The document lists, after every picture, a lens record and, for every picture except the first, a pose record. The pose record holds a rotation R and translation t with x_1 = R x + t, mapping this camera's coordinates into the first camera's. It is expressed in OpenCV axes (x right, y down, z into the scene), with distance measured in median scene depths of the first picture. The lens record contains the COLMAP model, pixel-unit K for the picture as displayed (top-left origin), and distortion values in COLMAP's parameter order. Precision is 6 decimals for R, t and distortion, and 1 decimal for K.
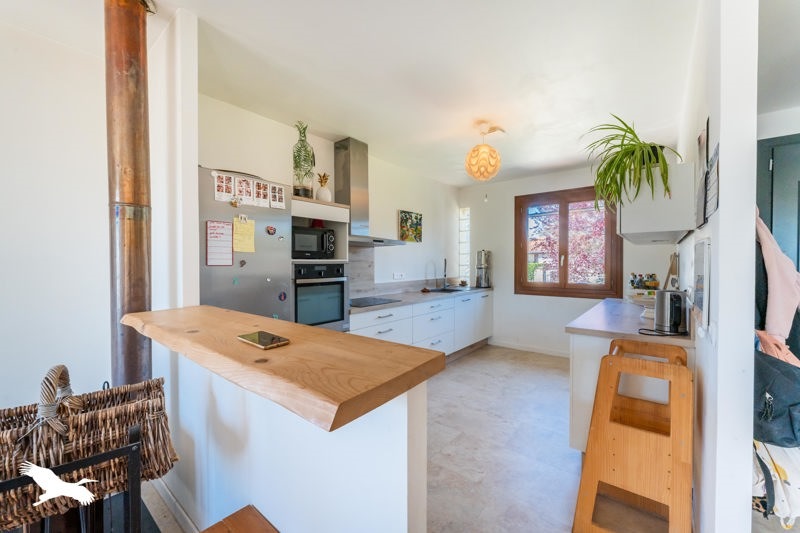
lens RADIAL K [[321.2, 0, 397.4], [0, 321.2, 266.3], [0, 0, 1]] dist [-0.000729, -0.000033]
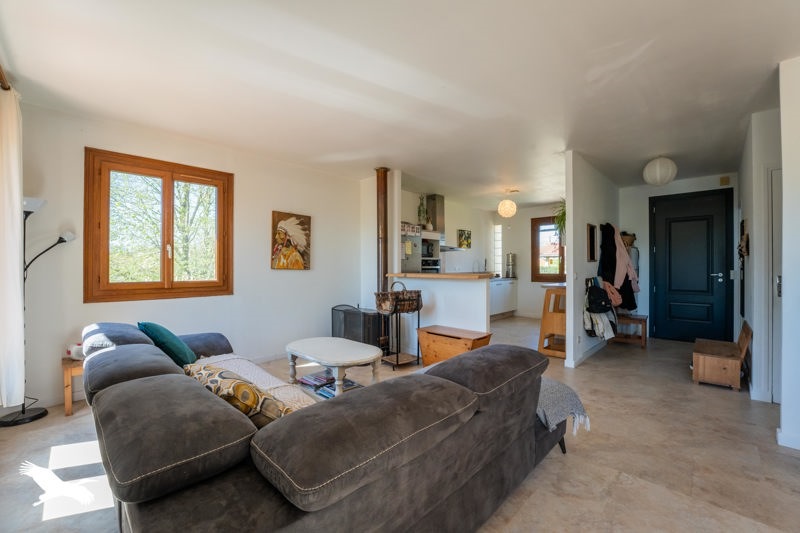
lens RADIAL K [[321.2, 0, 403.3], [0, 321.2, 266.0], [0, 0, 1]] dist [-0.000729, -0.000033]
pose [[0.996328, 0.002161, -0.085592, -0.132047], [-0.003181, 0.999926, -0.011777, 0.035006], [0.085560, 0.012006, 0.996261, -0.671680]]
